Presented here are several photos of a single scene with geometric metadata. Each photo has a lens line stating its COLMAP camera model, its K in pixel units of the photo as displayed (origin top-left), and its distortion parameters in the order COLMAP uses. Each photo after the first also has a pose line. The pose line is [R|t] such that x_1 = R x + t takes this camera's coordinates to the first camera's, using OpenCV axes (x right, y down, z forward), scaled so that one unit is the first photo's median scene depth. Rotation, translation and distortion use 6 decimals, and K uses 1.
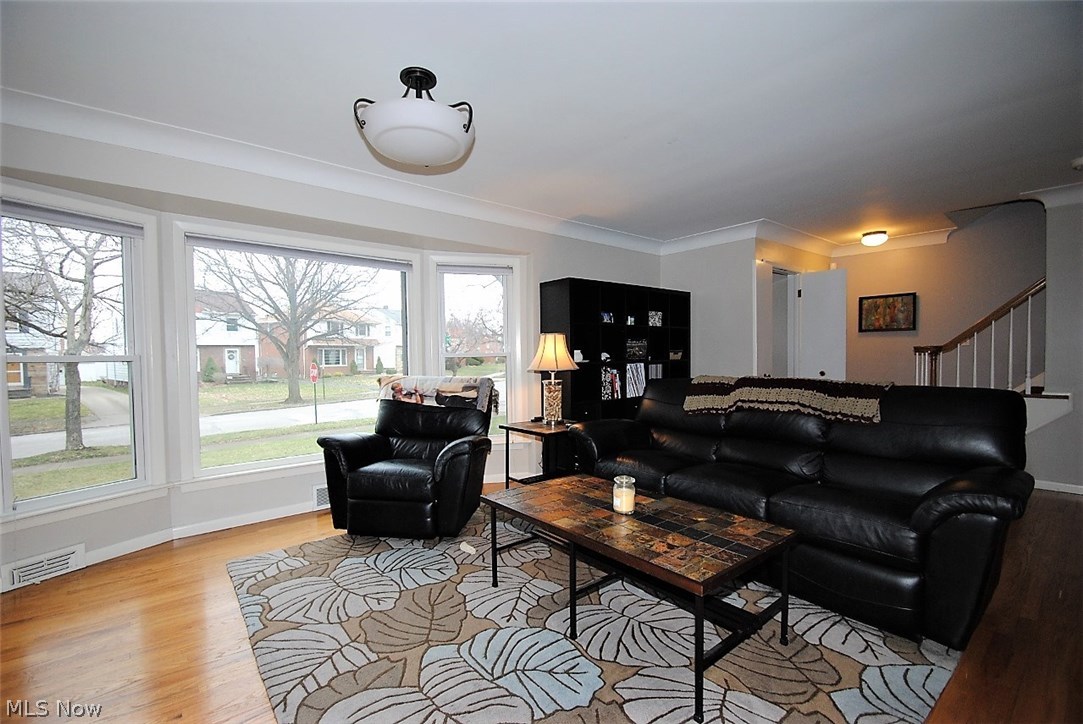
lens RADIAL K [[482.0, 0, 535.2], [0, 482.0, 370.9], [0, 0, 1]] dist [0.000082, -0.000528]
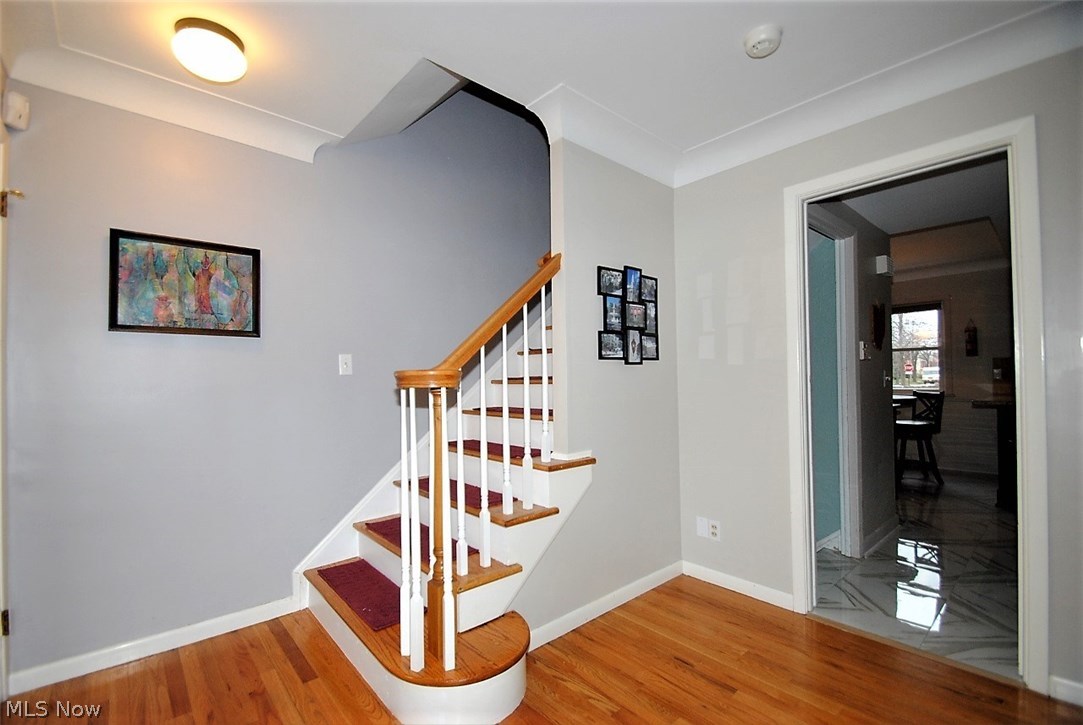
lens RADIAL K [[482.0, 0, 541.9], [0, 482.0, 367.0], [0, 0, 1]] dist [0.000082, -0.000528]
pose [[-0.051598, 0.035088, 0.998051, 0.623352], [0.044015, 0.998491, -0.032828, -0.059027], [-0.997698, 0.042235, -0.053065, 1.390135]]
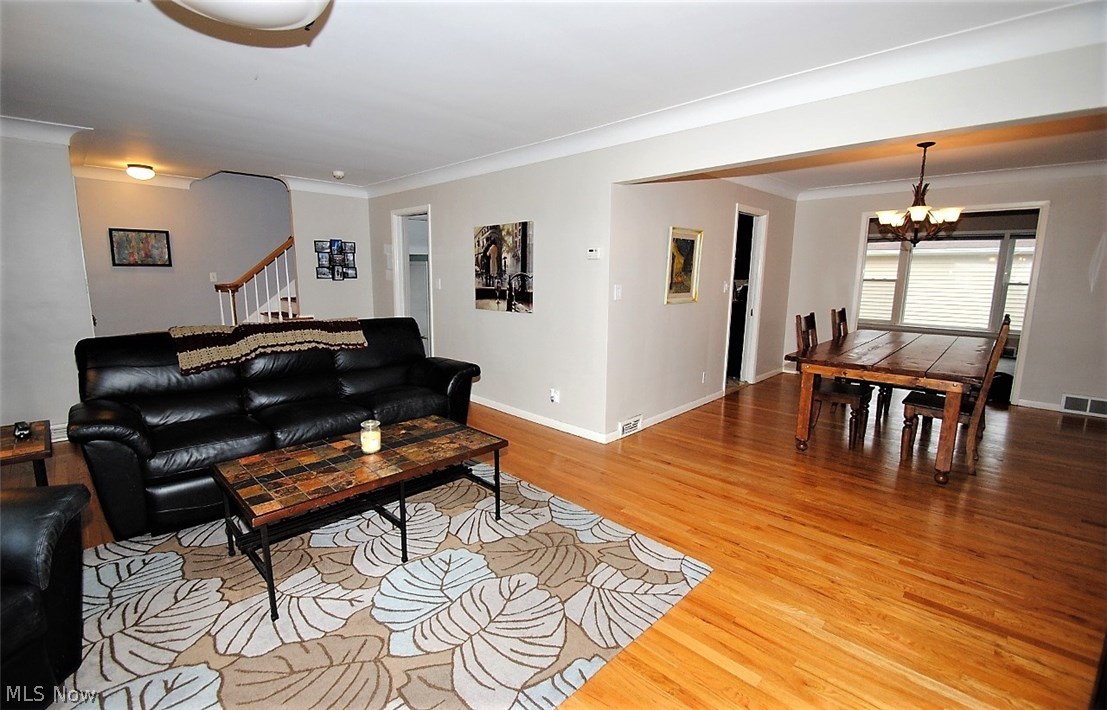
lens RADIAL K [[482.9, 0, 550.4], [0, 482.9, 343.5], [0, 0, 1]] dist [-0.003376, -0.000567]
pose [[-0.123442, -0.131786, 0.983562, -0.716476], [0.019699, 0.990622, 0.135204, -0.079088], [-0.992156, 0.036065, -0.119689, 0.533231]]
